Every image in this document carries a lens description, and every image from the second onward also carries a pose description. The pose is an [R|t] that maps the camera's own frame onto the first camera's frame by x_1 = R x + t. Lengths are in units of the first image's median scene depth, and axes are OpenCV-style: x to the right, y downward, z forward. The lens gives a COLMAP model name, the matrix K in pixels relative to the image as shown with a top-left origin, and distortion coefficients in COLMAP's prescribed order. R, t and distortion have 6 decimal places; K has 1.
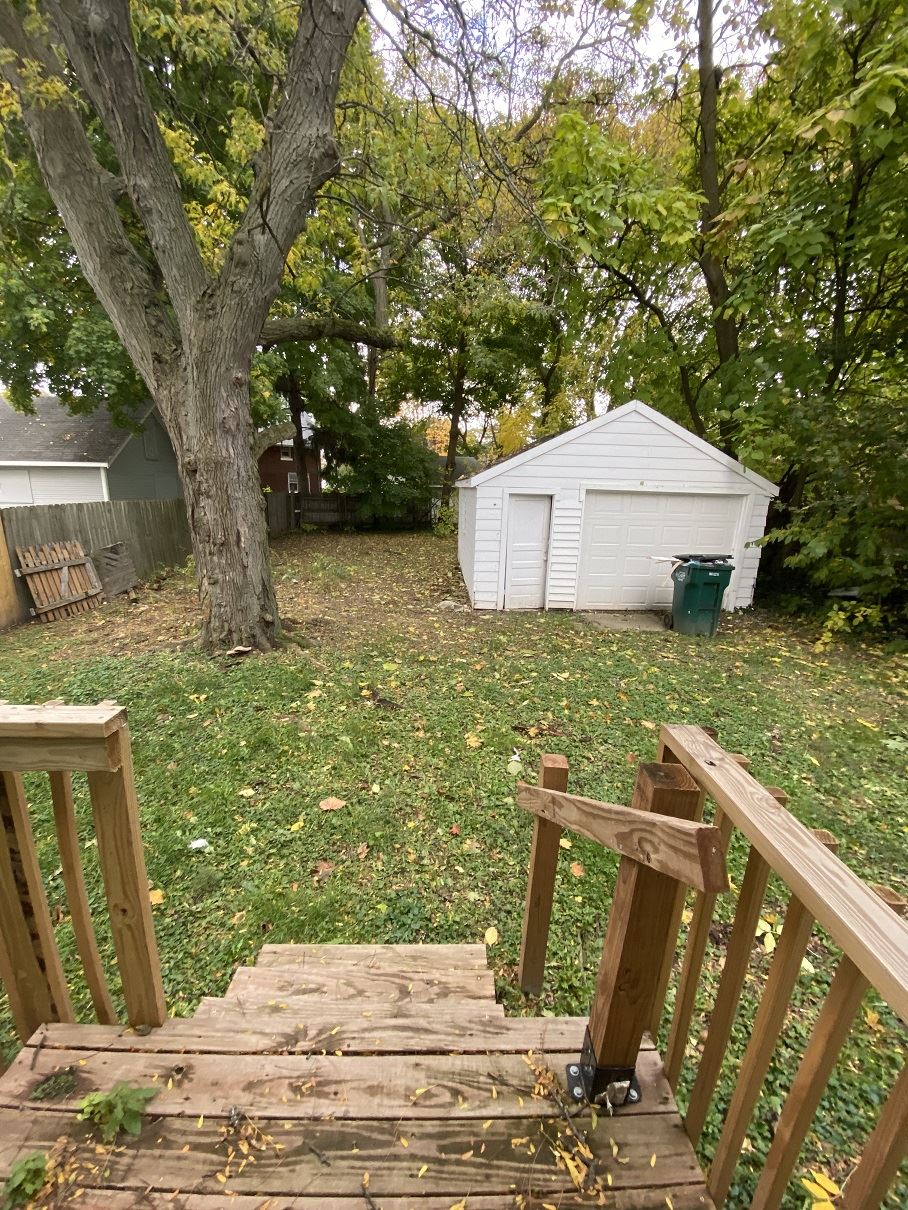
lens RADIAL K [[491.4, 0, 454.0], [0, 491.4, 605.0], [0, 0, 1]] dist [0.043564, -0.031968]
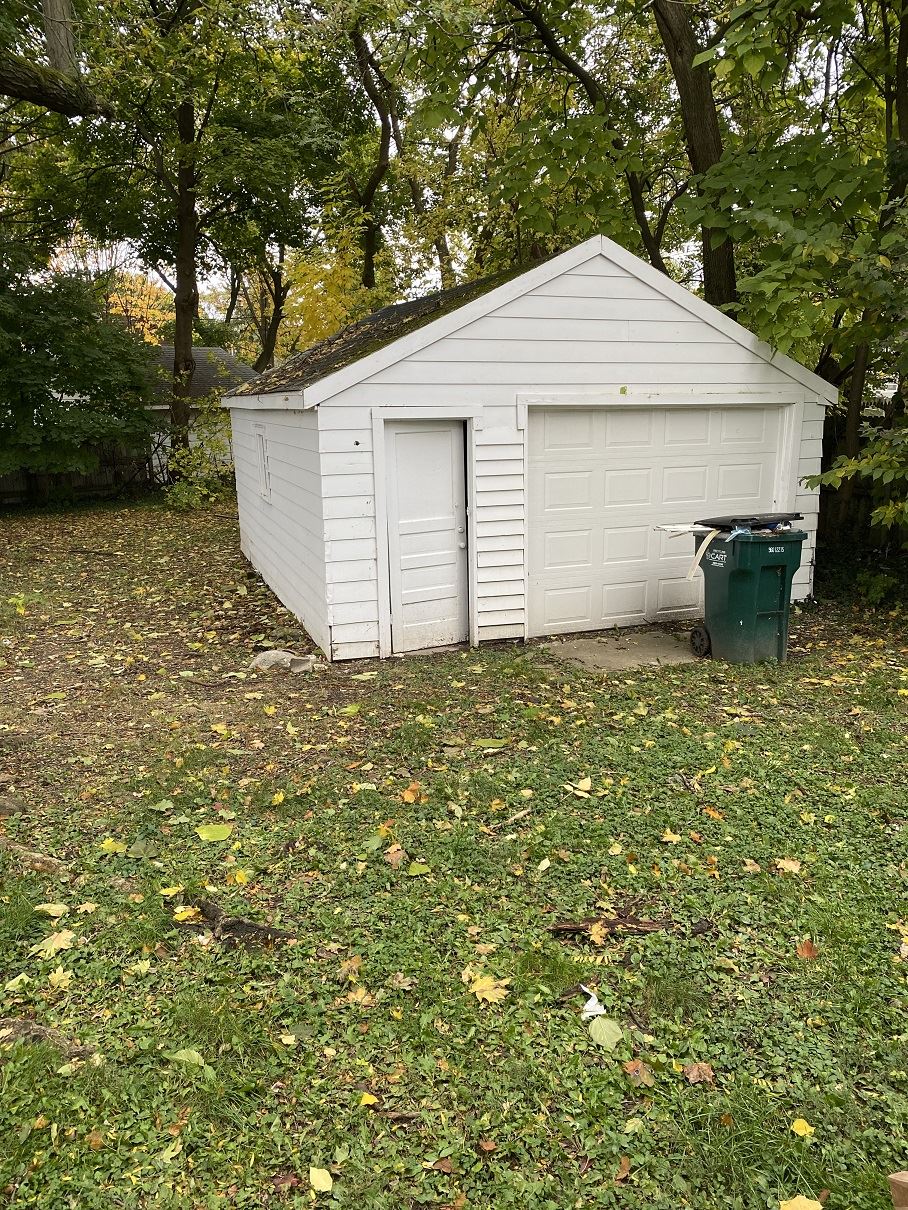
lens RADIAL K [[919.5, 0, 455.8], [0, 919.5, 577.4], [0, 0, 1]] dist [0.065237, -0.143594]
pose [[0.948689, -0.095880, 0.301324, -0.130303], [0.109472, 0.993581, -0.028508, -0.042431], [-0.296656, 0.060032, 0.953096, 0.131702]]
